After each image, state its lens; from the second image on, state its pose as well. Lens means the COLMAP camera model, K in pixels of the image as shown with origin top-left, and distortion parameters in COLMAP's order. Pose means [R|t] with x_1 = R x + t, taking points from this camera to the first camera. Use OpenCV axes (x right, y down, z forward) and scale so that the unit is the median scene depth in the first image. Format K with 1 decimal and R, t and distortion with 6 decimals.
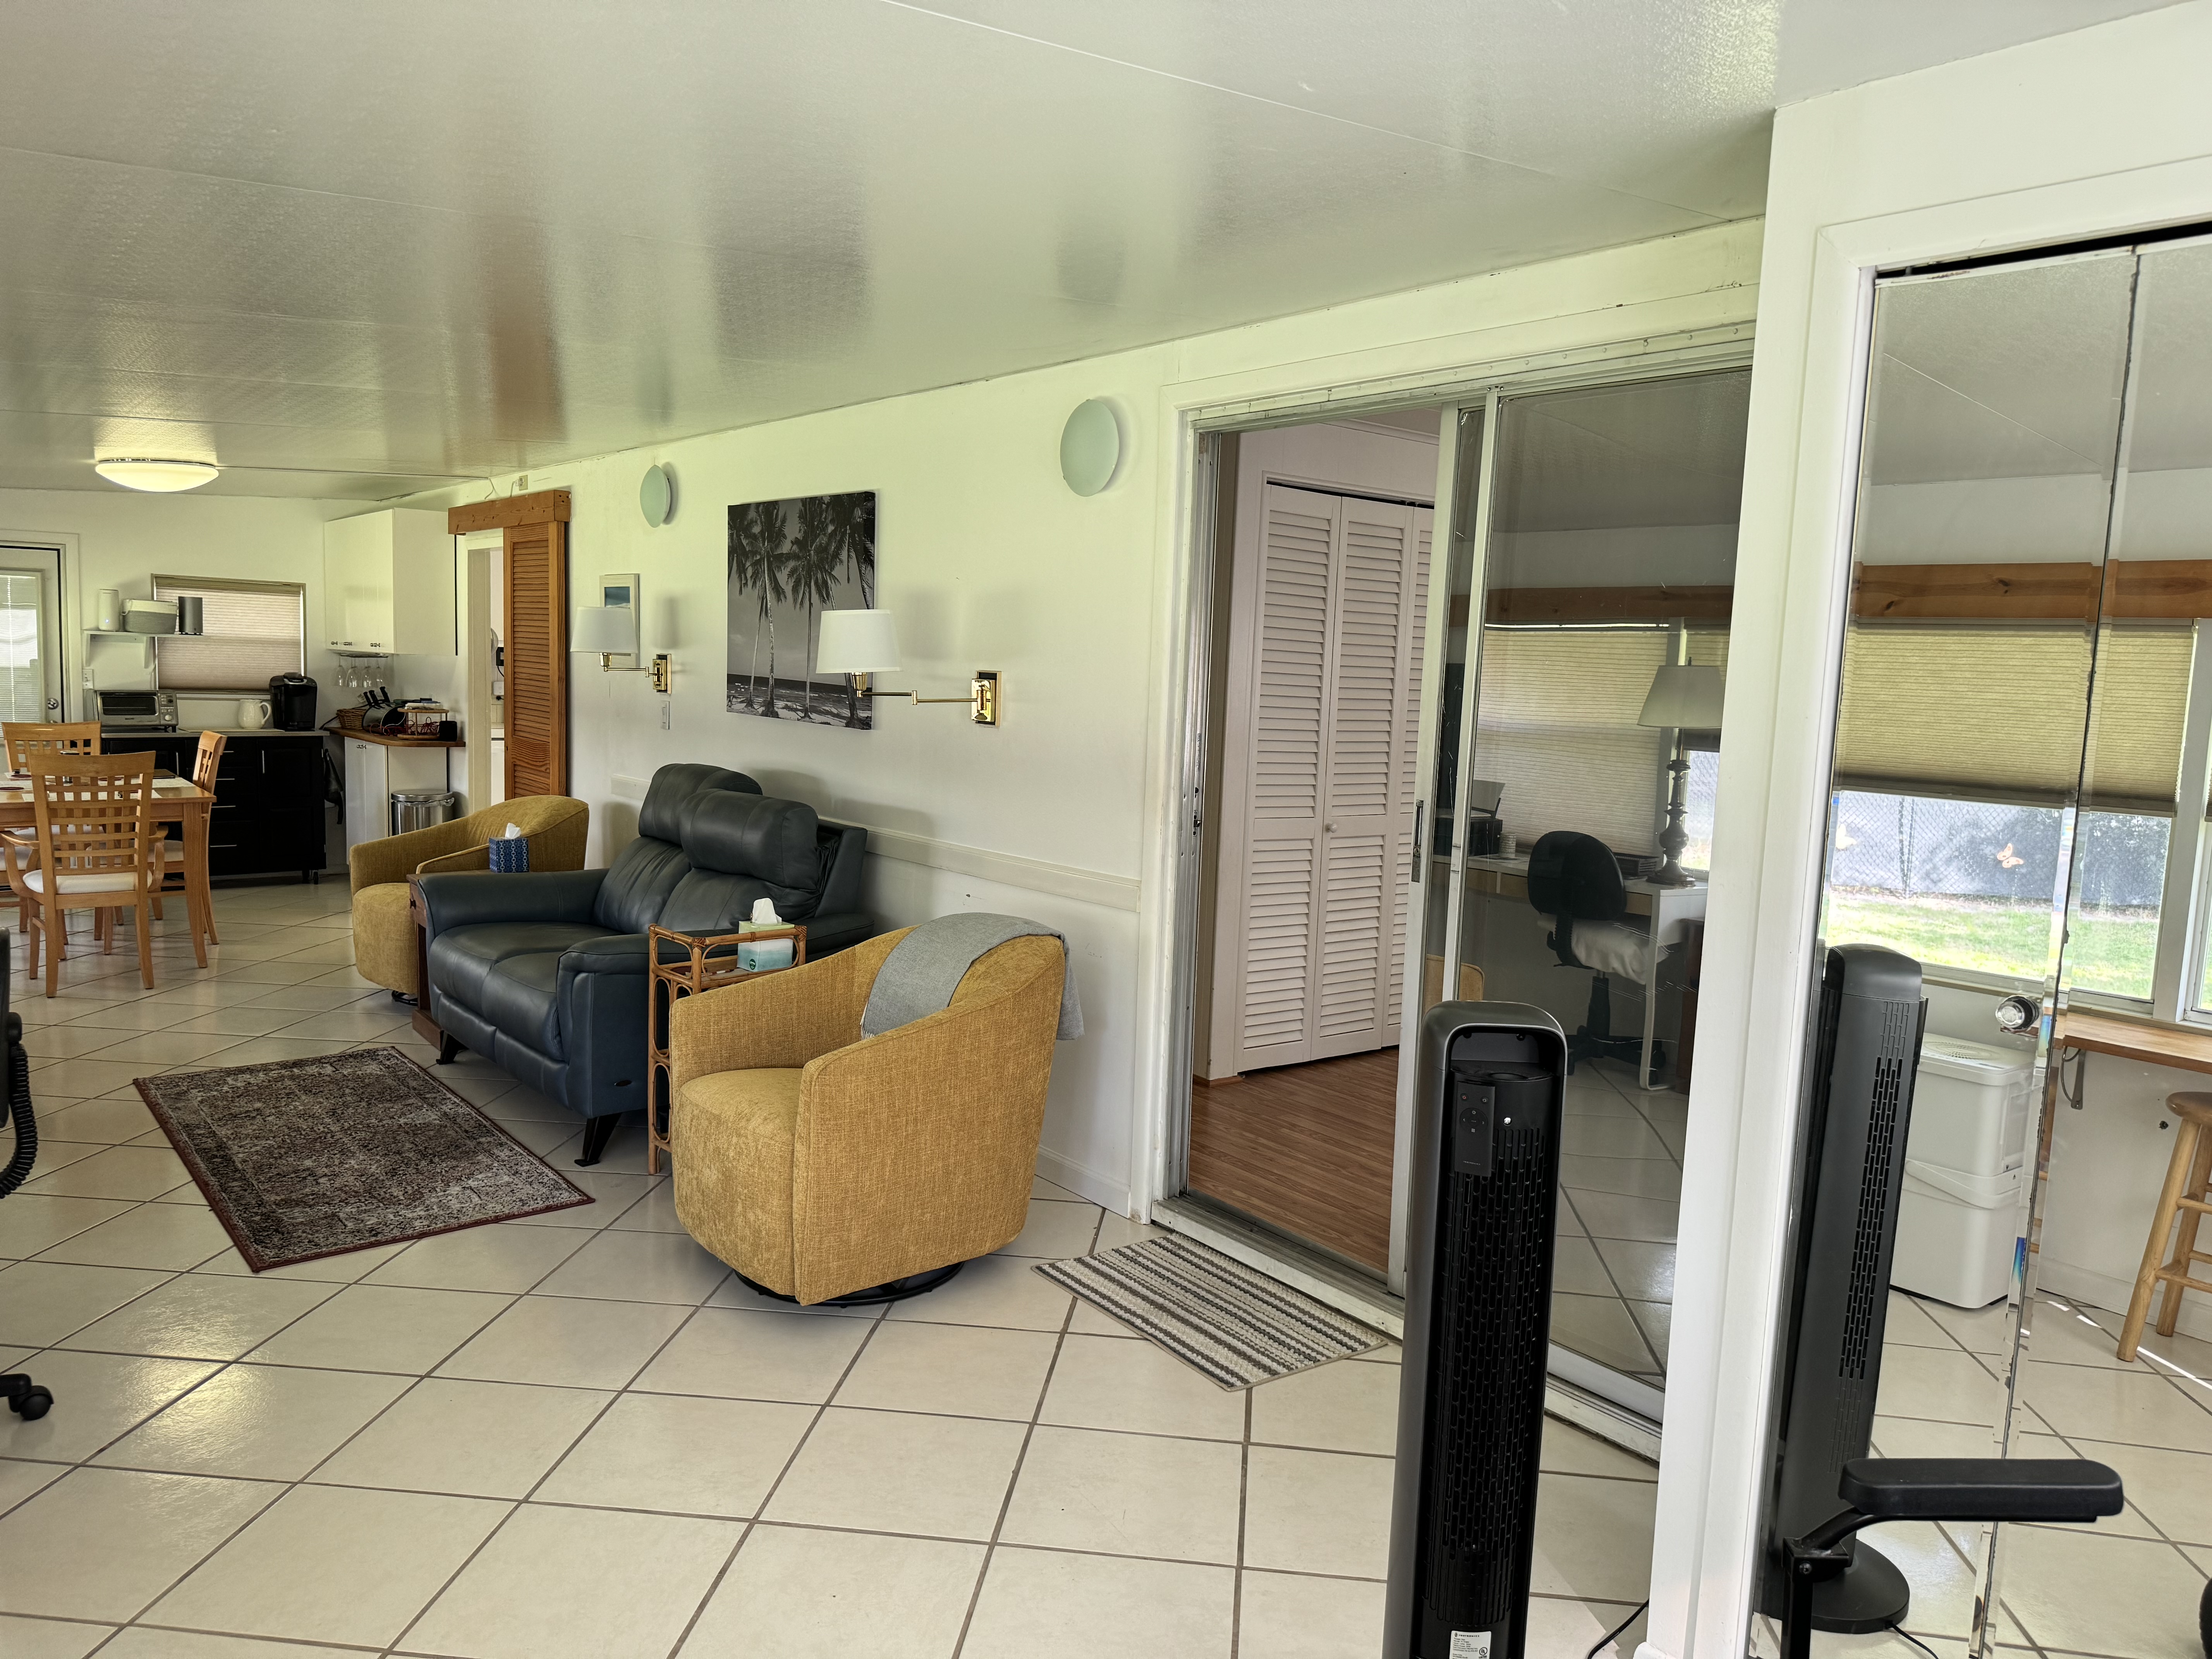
lens RADIAL K [[1533.6, 0, 1106.0], [0, 1533.6, 829.5], [0, 0, 1]] dist [-0.005713, -0.002034]
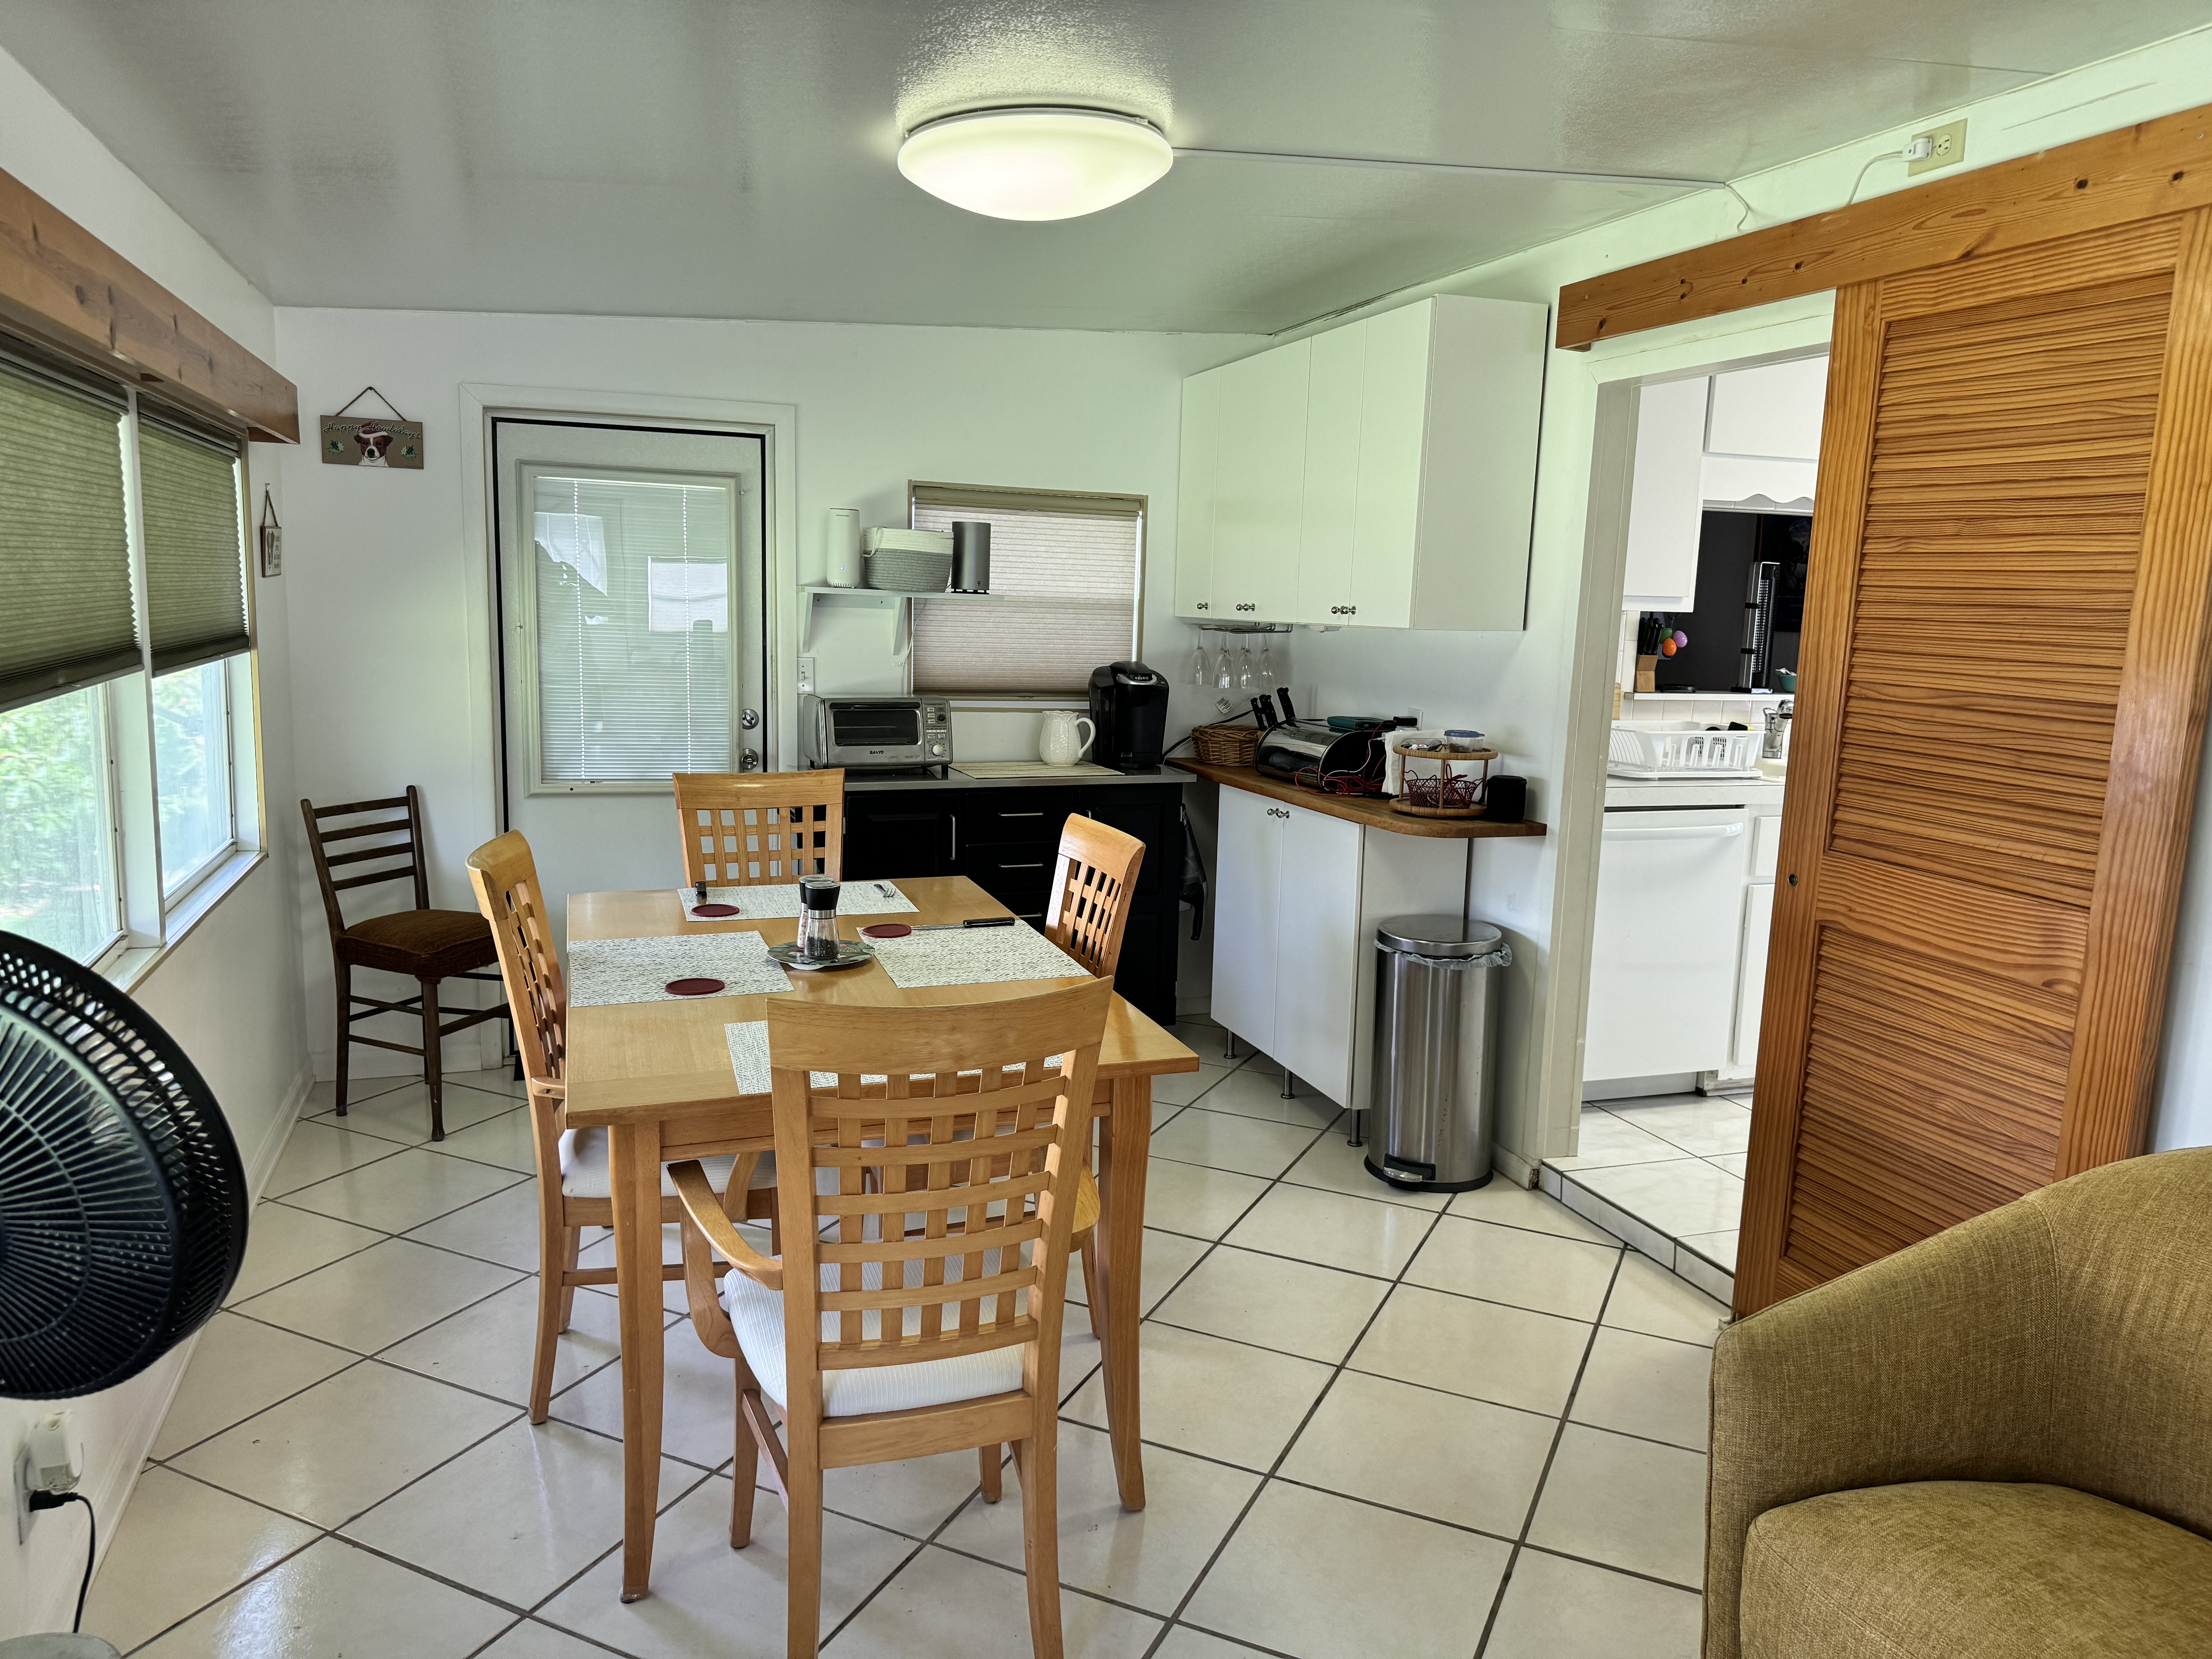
lens RADIAL K [[1530.8, 0, 1106.0], [0, 1530.8, 829.5], [0, 0, 1]] dist [0.149284, -0.228034]
pose [[0.941799, 0.041222, -0.333639, -0.377892], [-0.030507, 0.998839, 0.037293, -0.067086], [0.334789, -0.024944, 0.941963, 0.513575]]
